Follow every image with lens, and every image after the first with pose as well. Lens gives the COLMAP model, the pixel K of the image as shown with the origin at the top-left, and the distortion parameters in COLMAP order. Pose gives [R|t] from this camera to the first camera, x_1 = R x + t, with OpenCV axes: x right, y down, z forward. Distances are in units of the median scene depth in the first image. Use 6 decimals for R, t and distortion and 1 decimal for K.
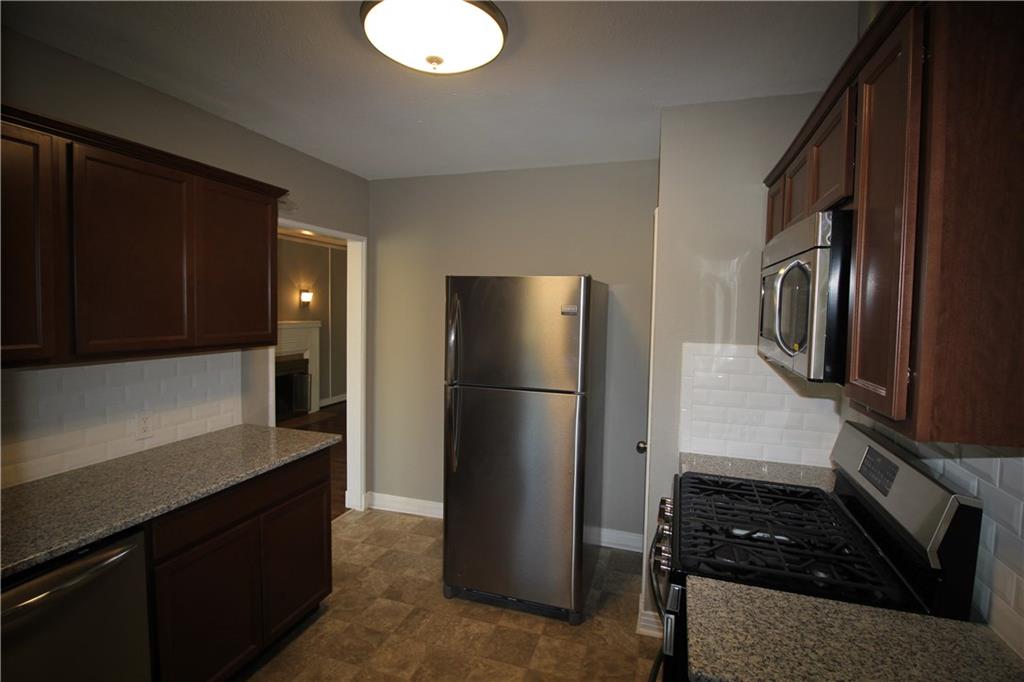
lens RADIAL K [[477.0, 0, 517.1], [0, 477.0, 334.4], [0, 0, 1]] dist [0.001340, 0.000051]
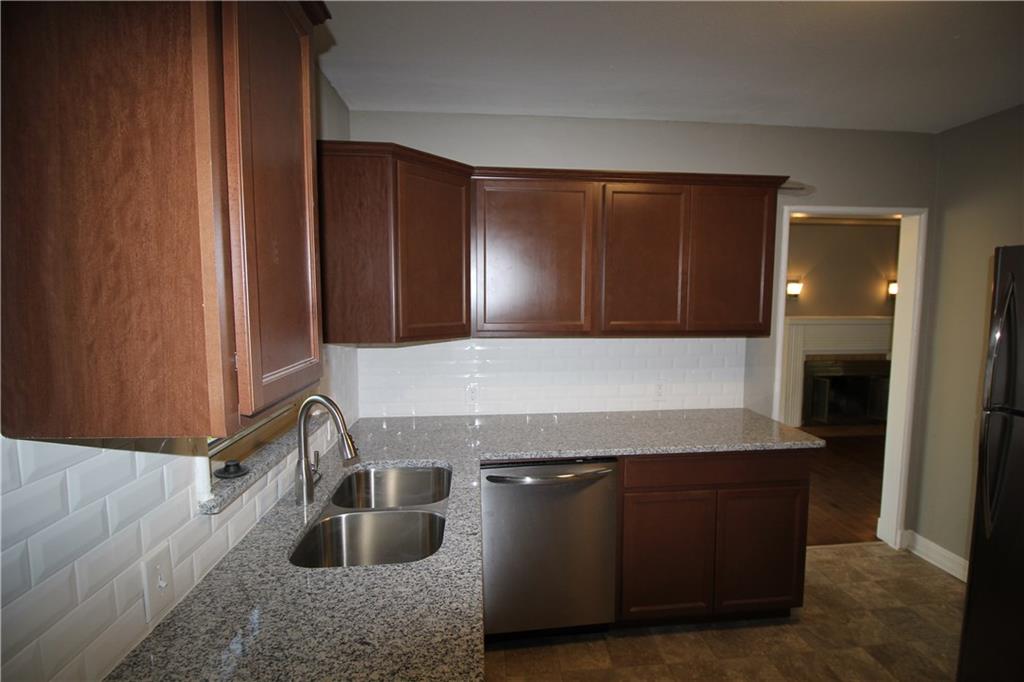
lens RADIAL K [[476.3, 0, 520.1], [0, 476.3, 334.4], [0, 0, 1]] dist [-0.000020, -0.012828]
pose [[0.401569, 0.055030, -0.914174, 0.158296], [-0.047416, 0.998104, 0.039254, 0.005063], [0.914600, 0.027583, 0.403417, 0.097194]]
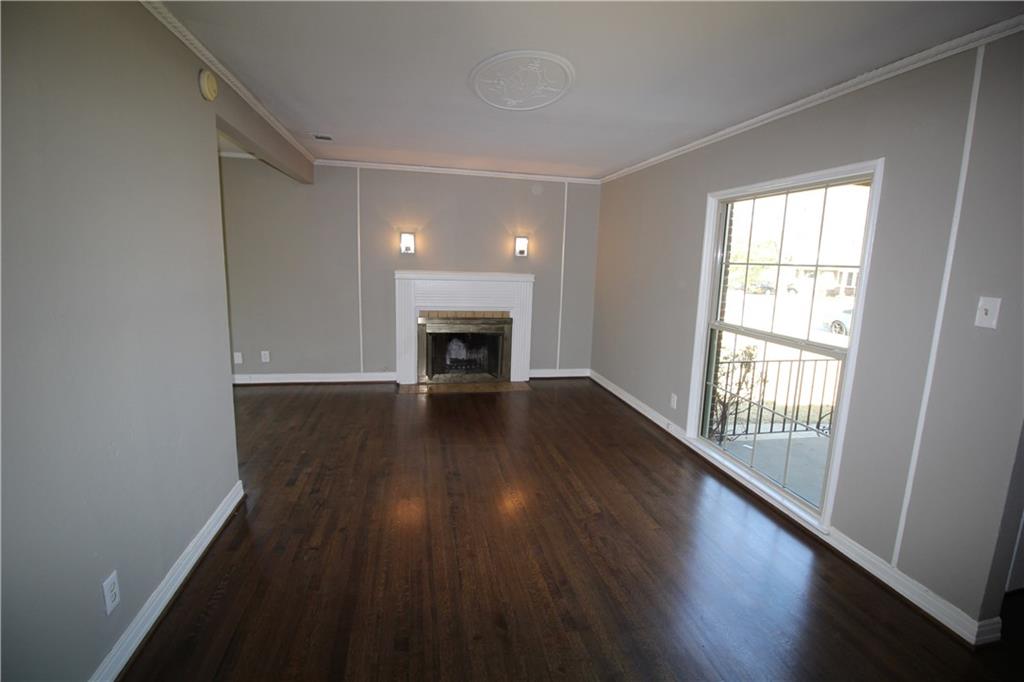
lens RADIAL K [[476.3, 0, 520.1], [0, 476.3, 334.4], [0, 0, 1]] dist [-0.000020, -0.012828]
pose [[0.504601, 0.147643, -0.850634, 0.678494], [-0.076073, 0.989040, 0.126540, -0.067150], [0.859994, 0.000858, 0.510303, 1.309820]]
